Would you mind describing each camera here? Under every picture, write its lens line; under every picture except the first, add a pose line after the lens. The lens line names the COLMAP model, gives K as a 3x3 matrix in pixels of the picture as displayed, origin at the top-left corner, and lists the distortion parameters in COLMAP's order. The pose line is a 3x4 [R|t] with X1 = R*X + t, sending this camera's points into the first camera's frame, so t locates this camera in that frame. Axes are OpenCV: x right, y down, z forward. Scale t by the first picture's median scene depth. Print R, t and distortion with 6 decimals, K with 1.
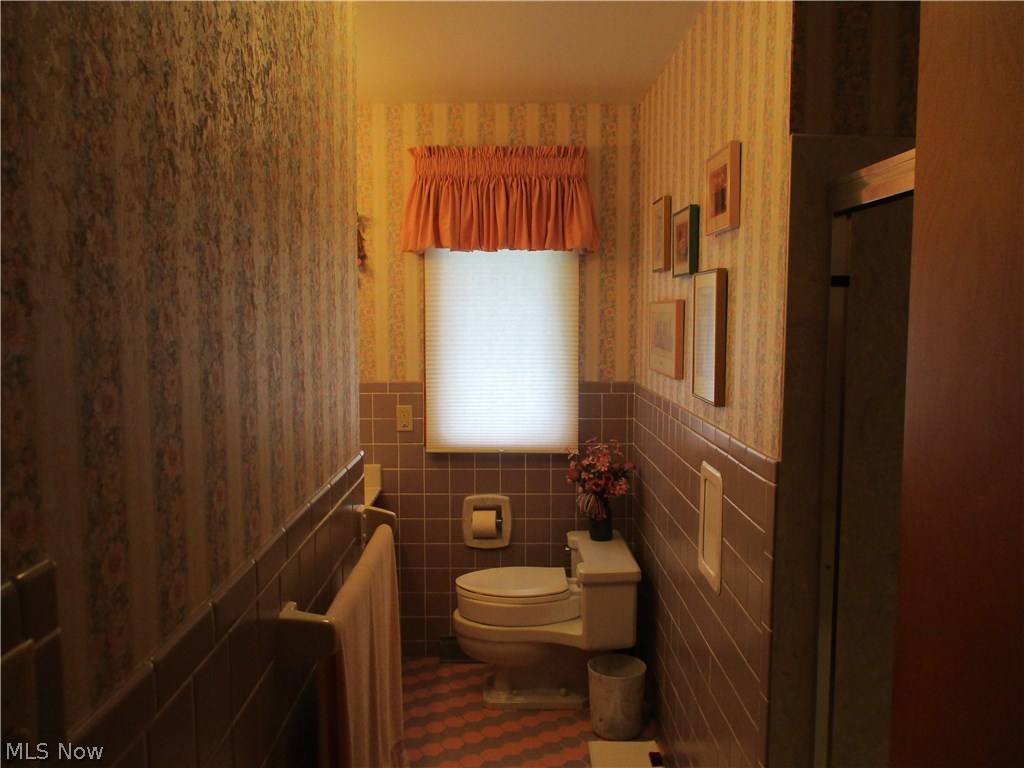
lens RADIAL K [[856.6, 0, 512.2], [0, 856.6, 384.7], [0, 0, 1]] dist [-0.013350, -0.003217]
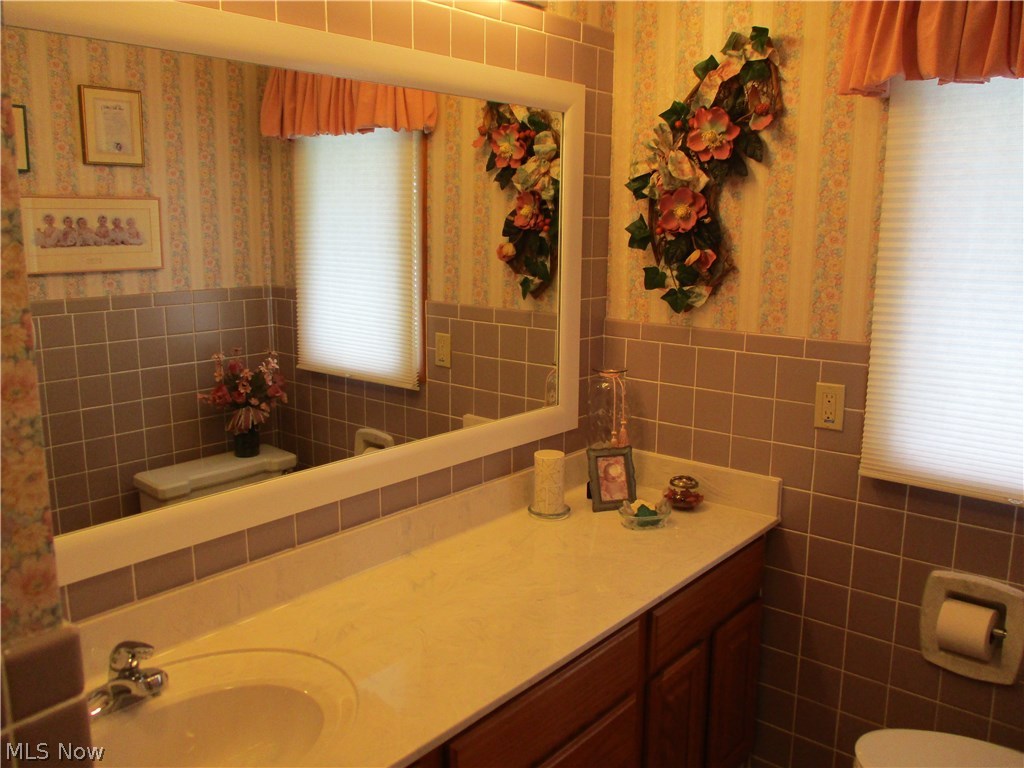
lens RADIAL K [[856.6, 0, 511.5], [0, 856.6, 382.5], [0, 0, 1]] dist [-0.013350, -0.003217]
pose [[0.757166, 0.124519, -0.641244, 0.072461], [-0.063072, 0.991013, 0.117965, -0.028747], [0.650170, -0.048874, 0.758215, 0.448930]]
